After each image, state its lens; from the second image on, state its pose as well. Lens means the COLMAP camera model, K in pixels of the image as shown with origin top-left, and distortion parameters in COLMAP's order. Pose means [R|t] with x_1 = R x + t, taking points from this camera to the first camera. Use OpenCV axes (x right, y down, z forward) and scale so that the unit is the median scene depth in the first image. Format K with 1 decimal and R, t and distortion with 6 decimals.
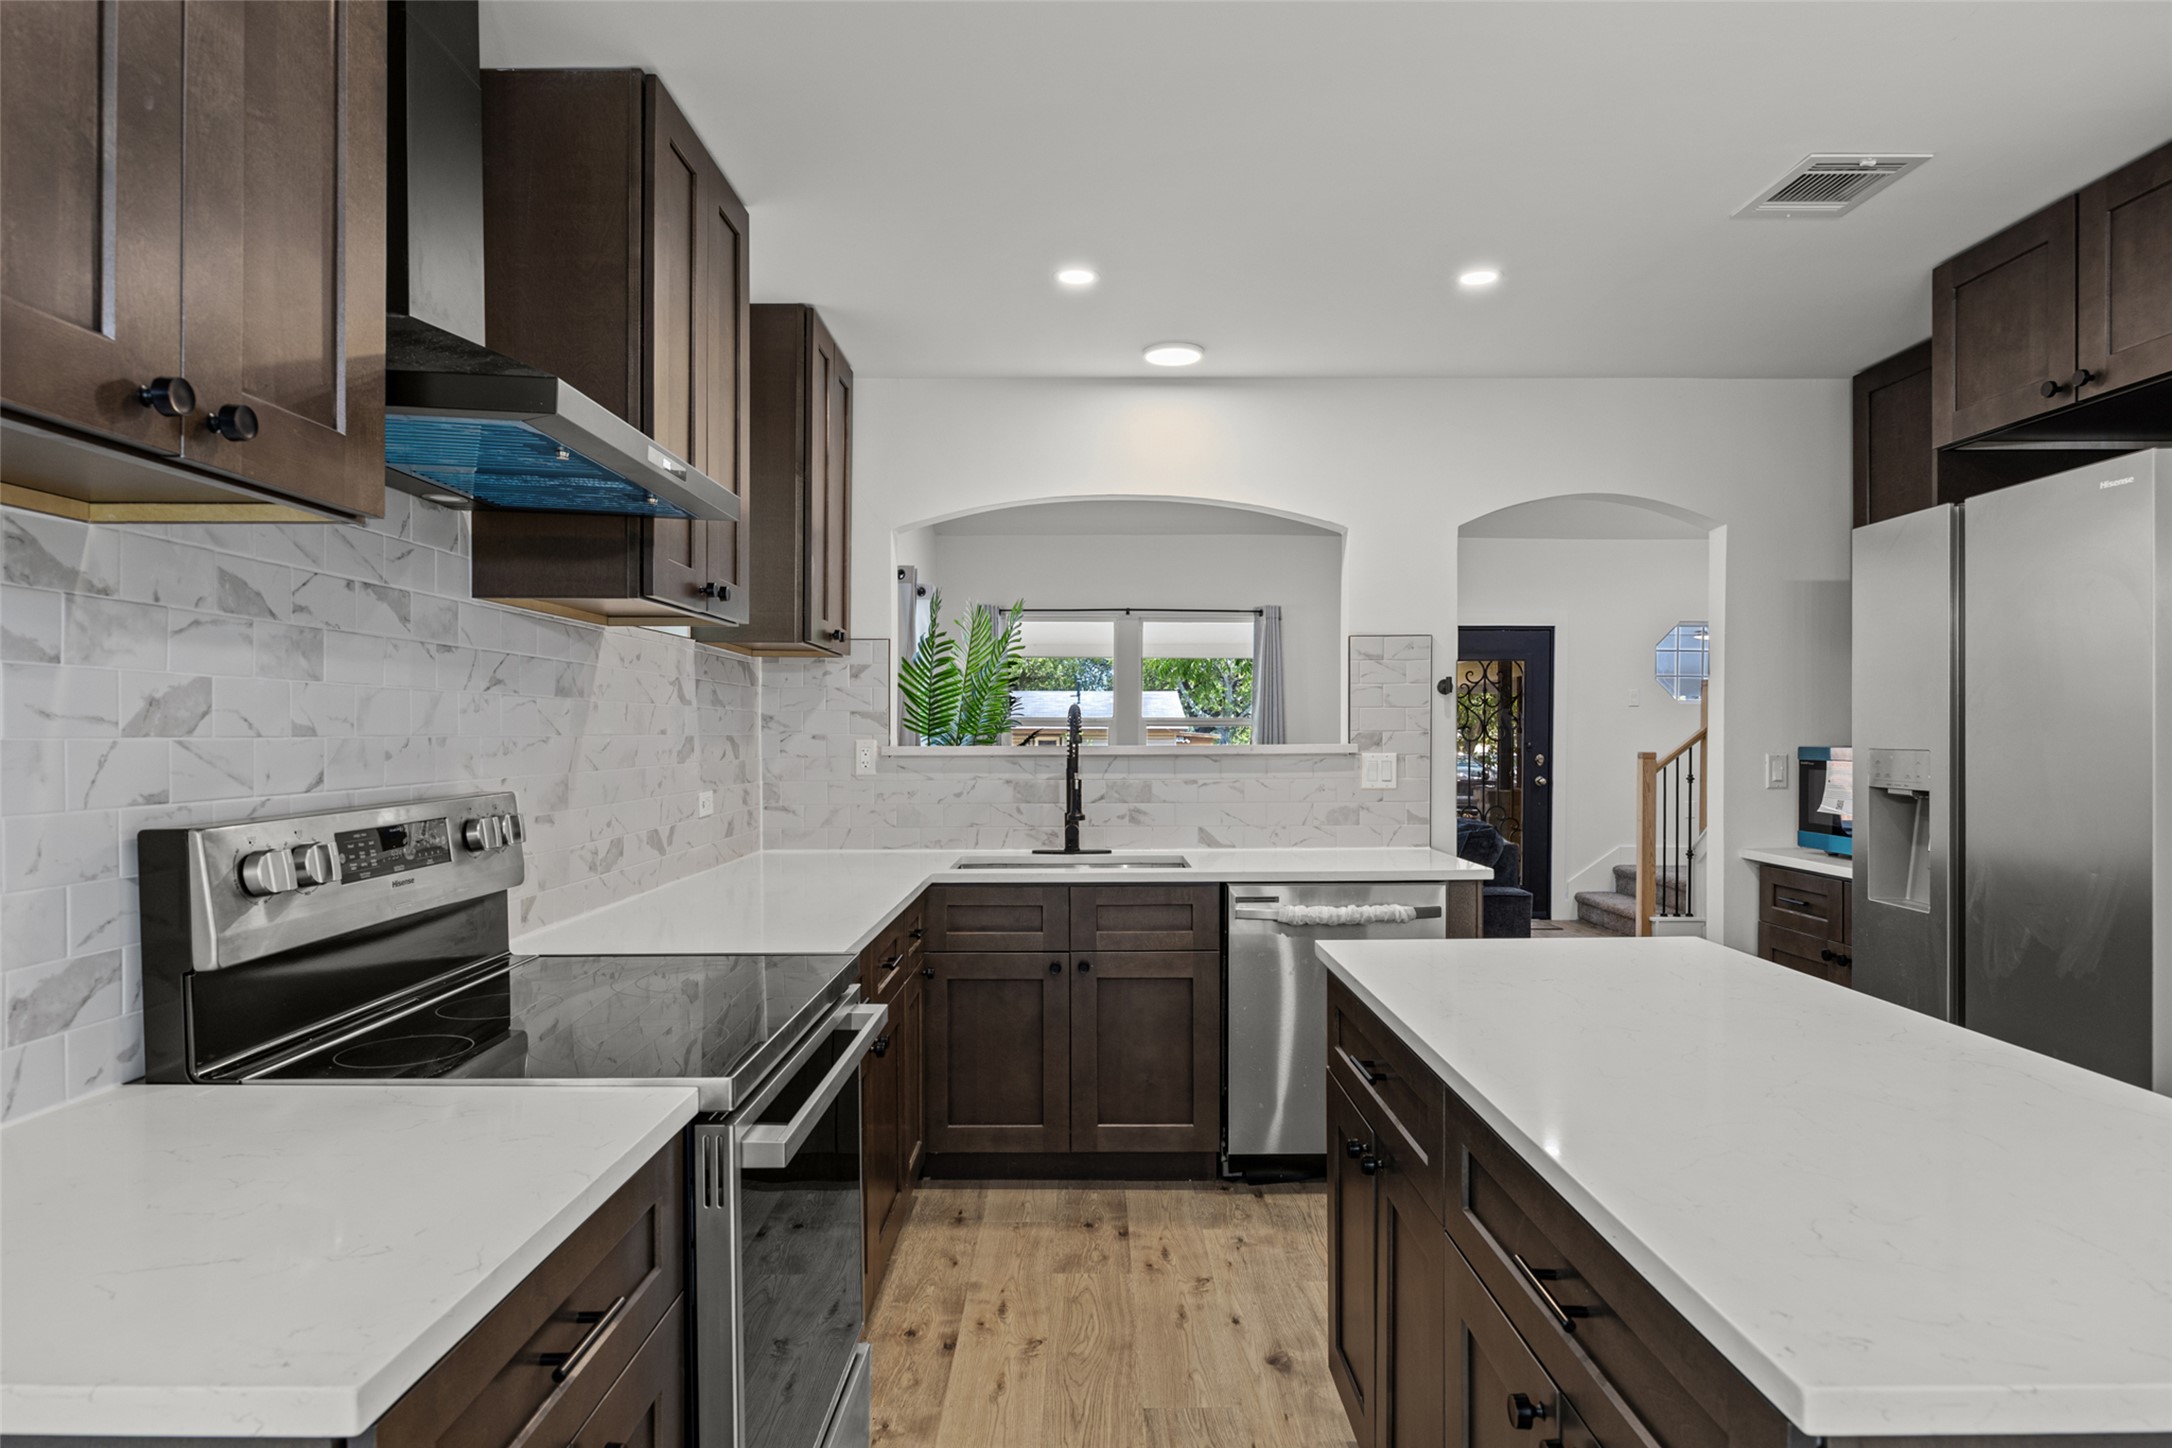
lens RADIAL K [[1256.6, 0, 1092.2], [0, 1256.6, 730.0], [0, 0, 1]] dist [-0.006323, -0.001238]
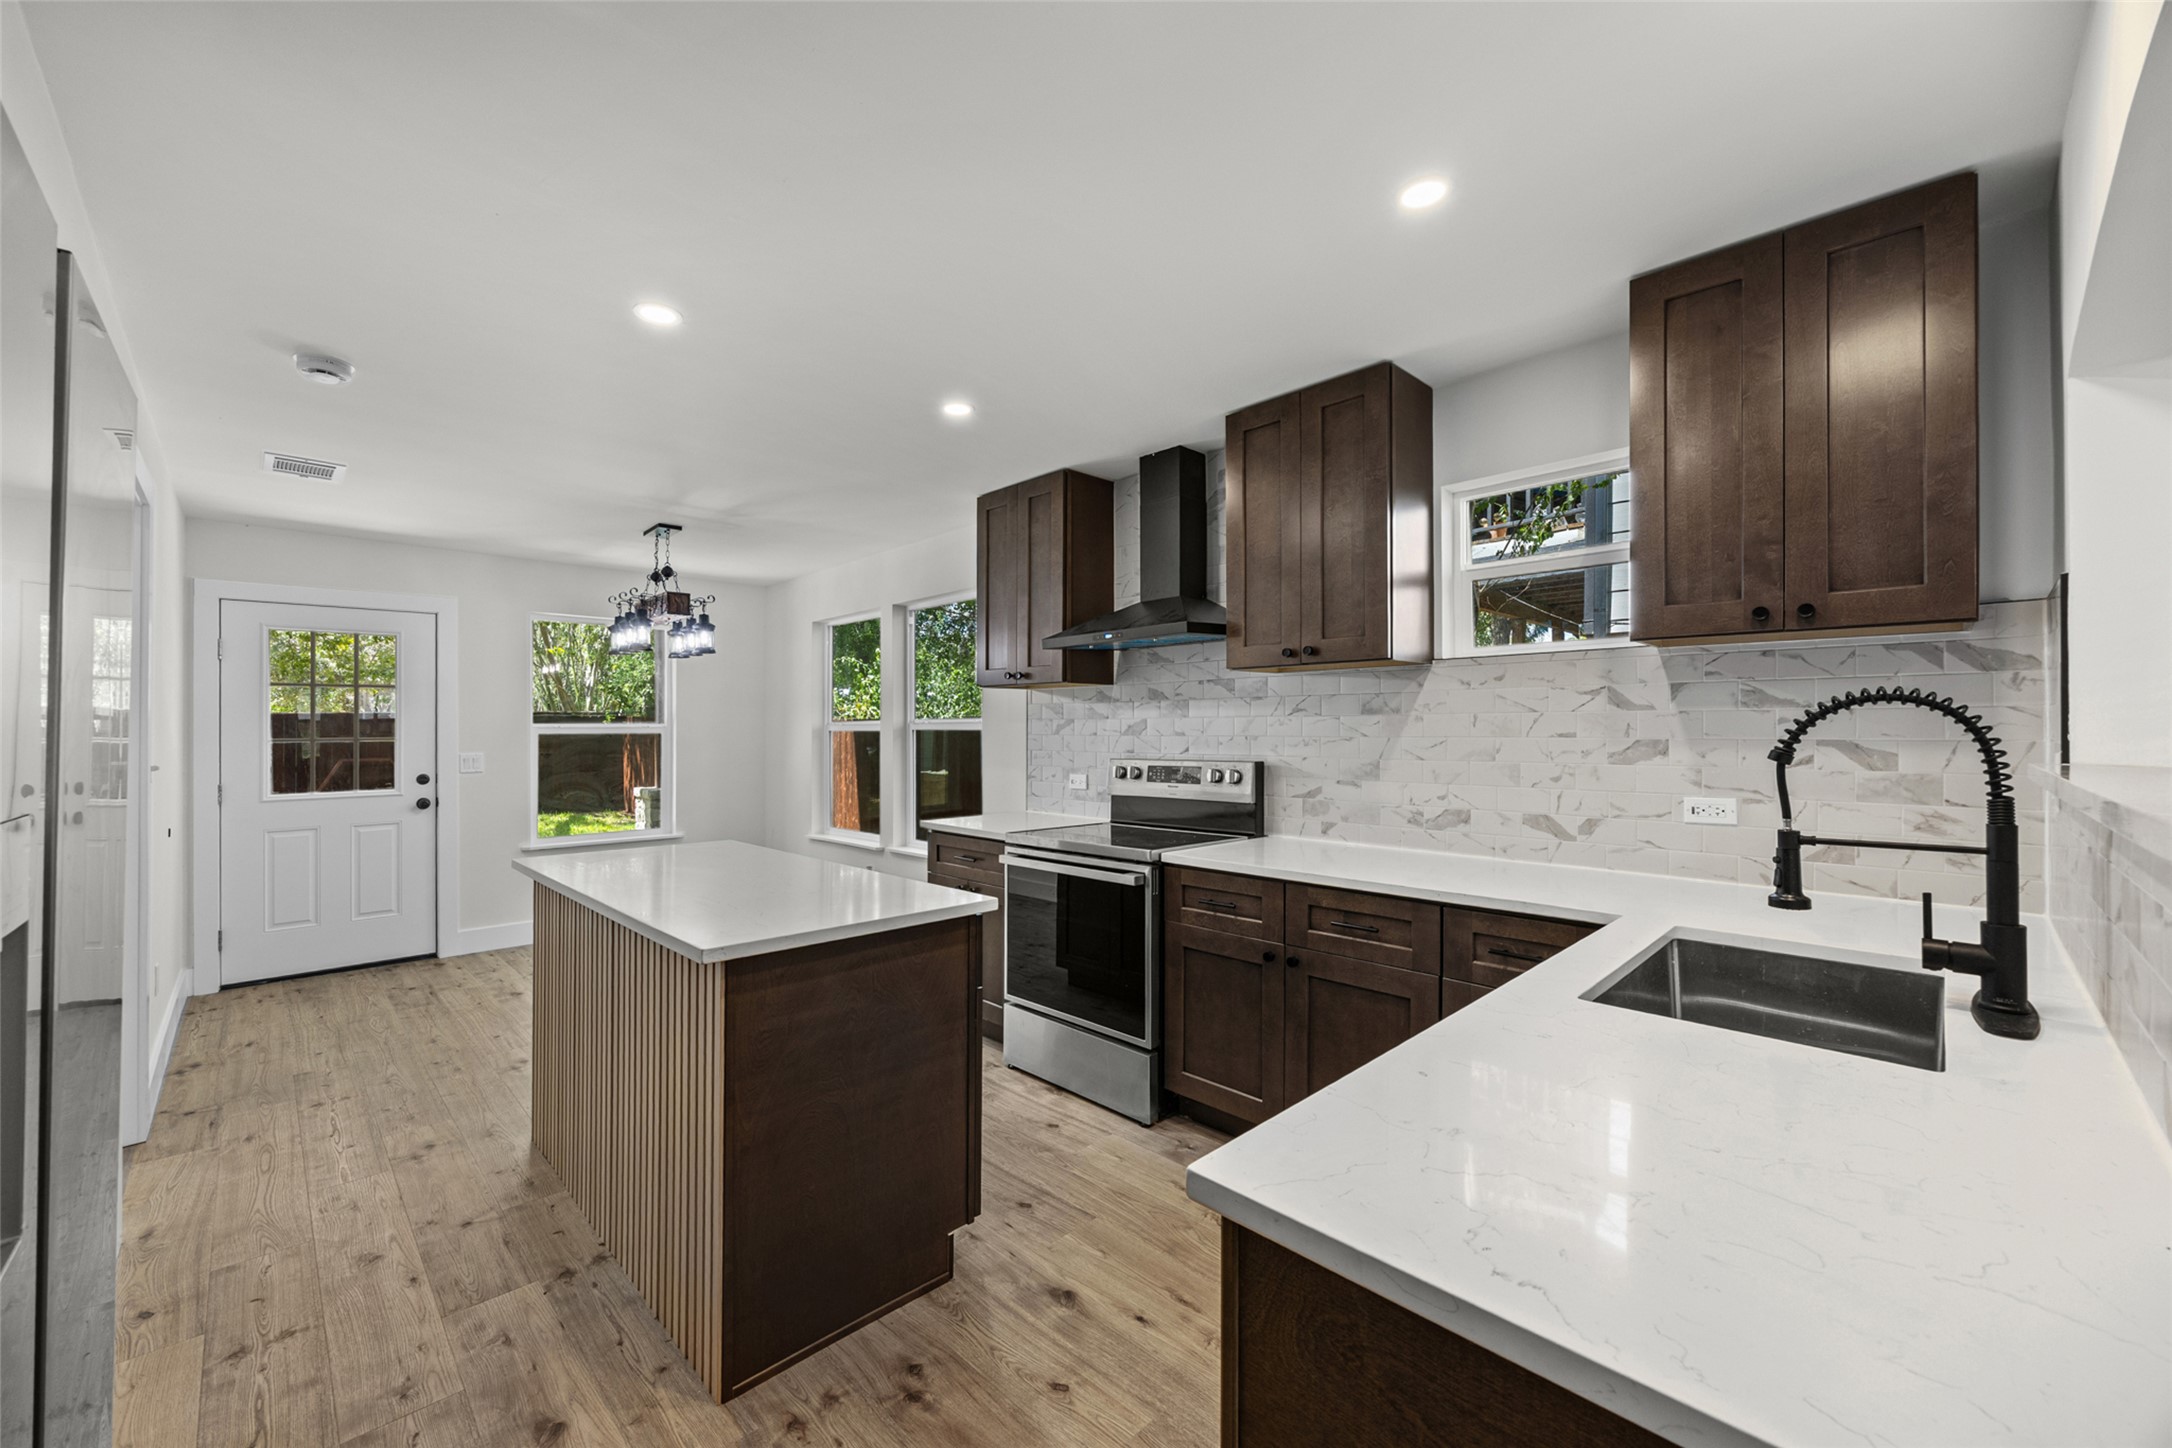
lens RADIAL K [[853.8, 0, 1086.0], [0, 853.8, 724.0], [0, 0, 1]] dist [-0.010925, -0.000289]
pose [[-0.713799, -0.000120, -0.700351, 0.639518], [0.005547, 0.999968, -0.005825, -0.008099], [0.700329, -0.008042, -0.713775, 1.489816]]
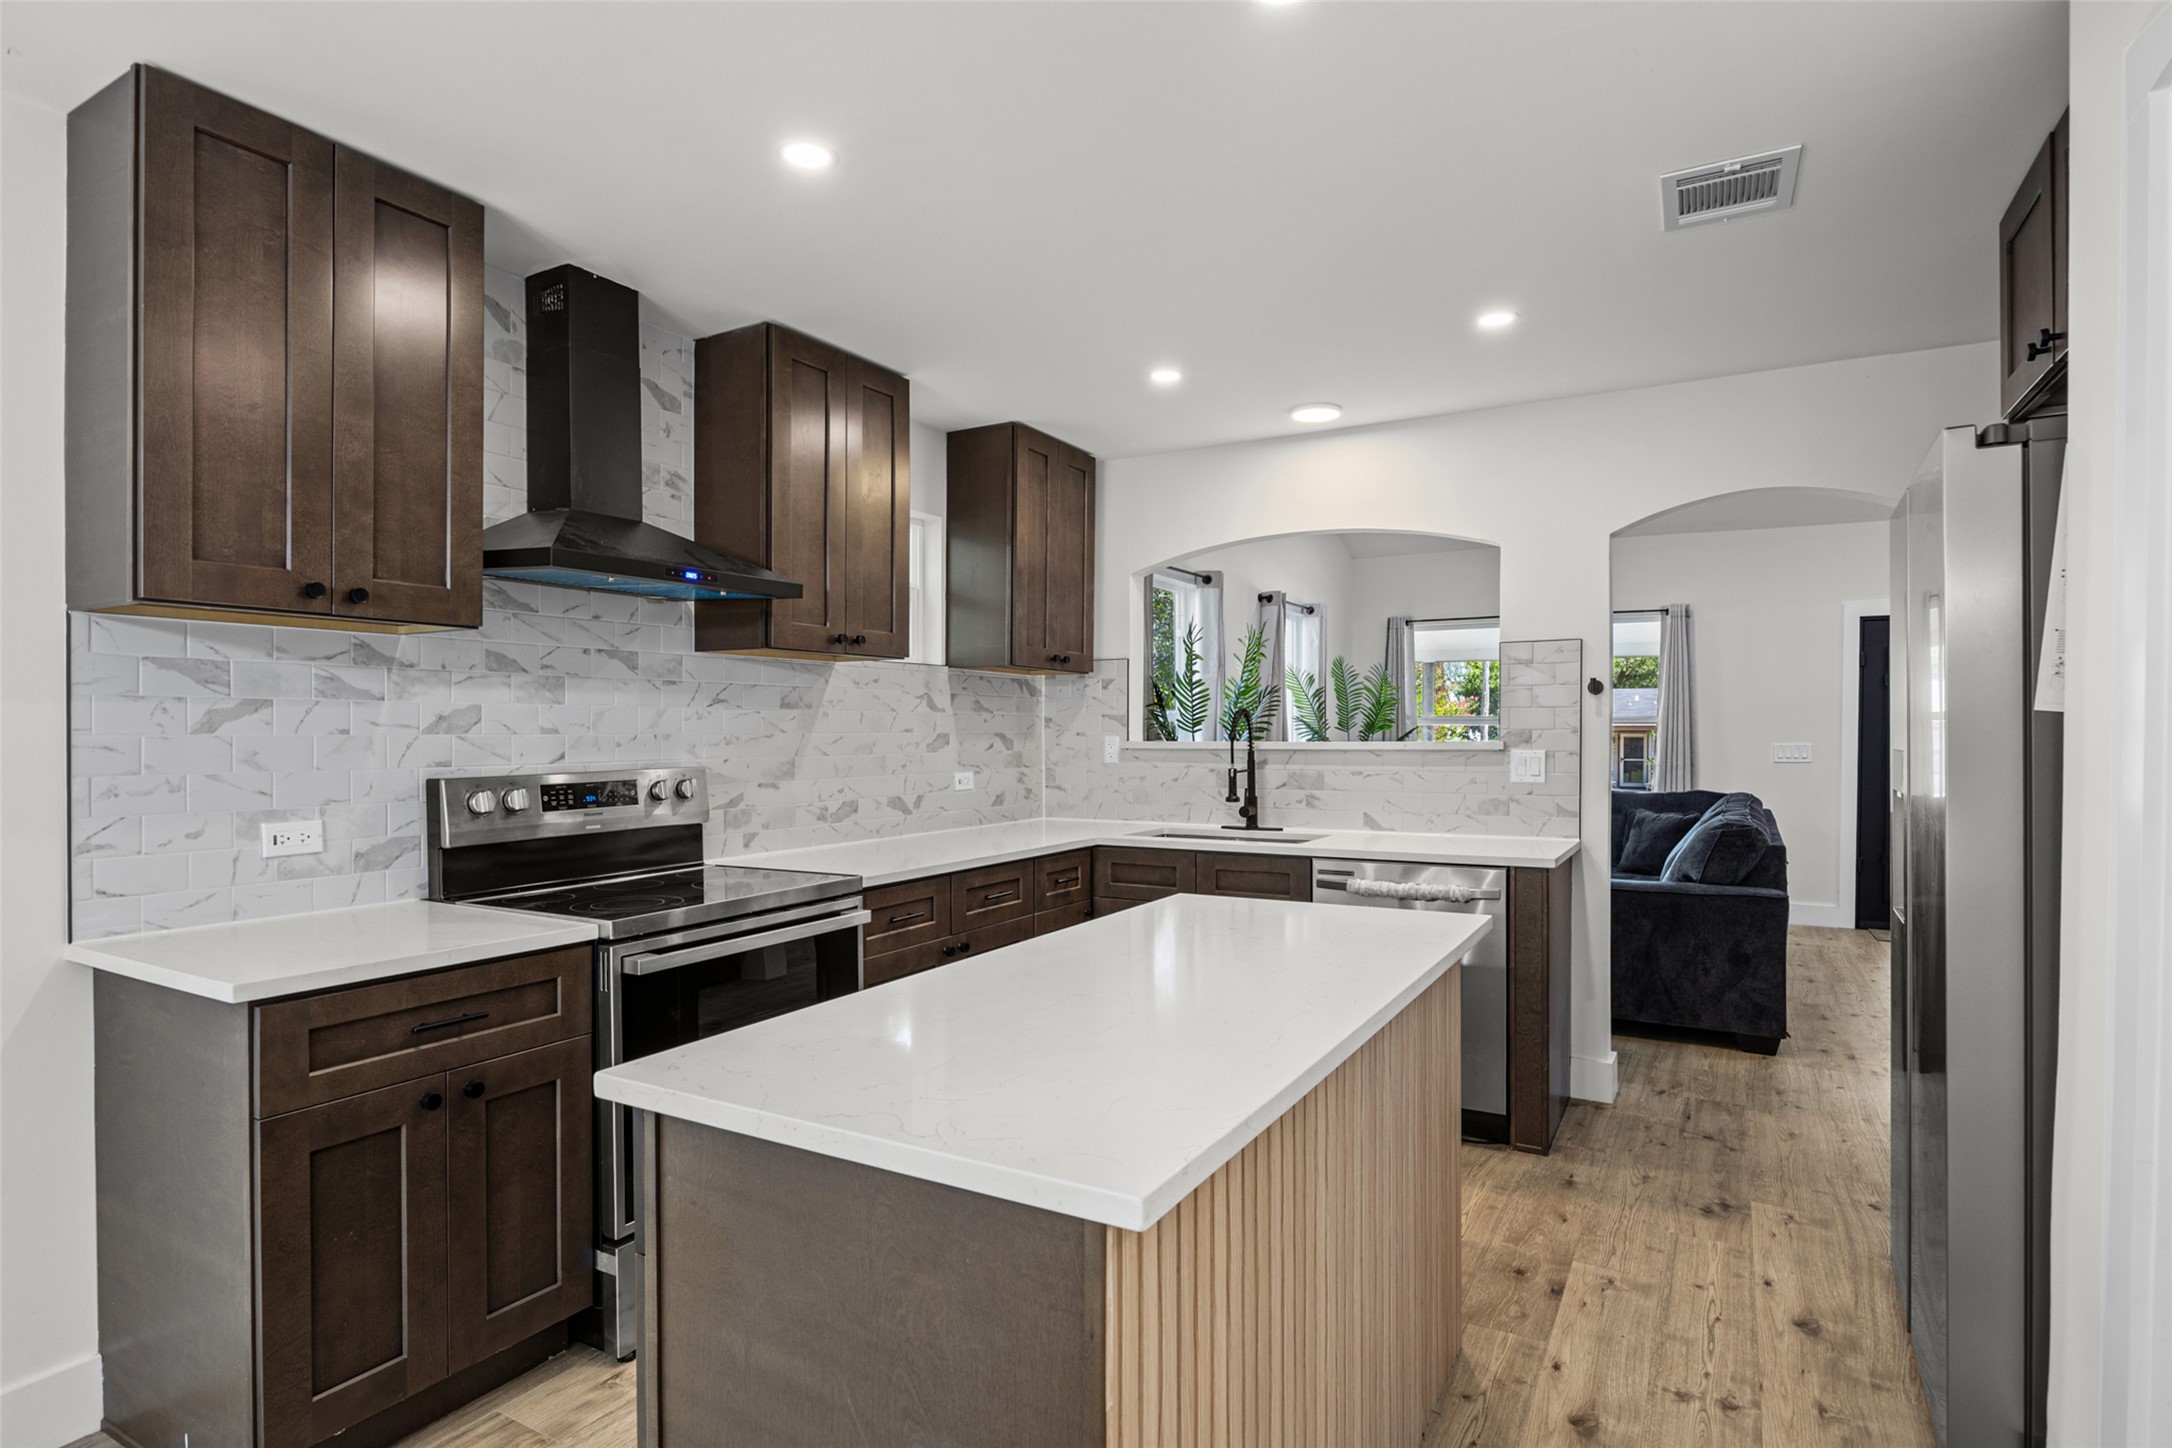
lens RADIAL K [[1112.8, 0, 1086.0], [0, 1112.8, 724.0], [0, 0, 1]] dist [-0.014695, 0.000369]
pose [[0.867738, -0.002898, -0.497013, 0.576336], [0.001541, 0.999994, -0.003139, -0.002206], [0.497019, 0.001958, 0.867737, -0.030297]]
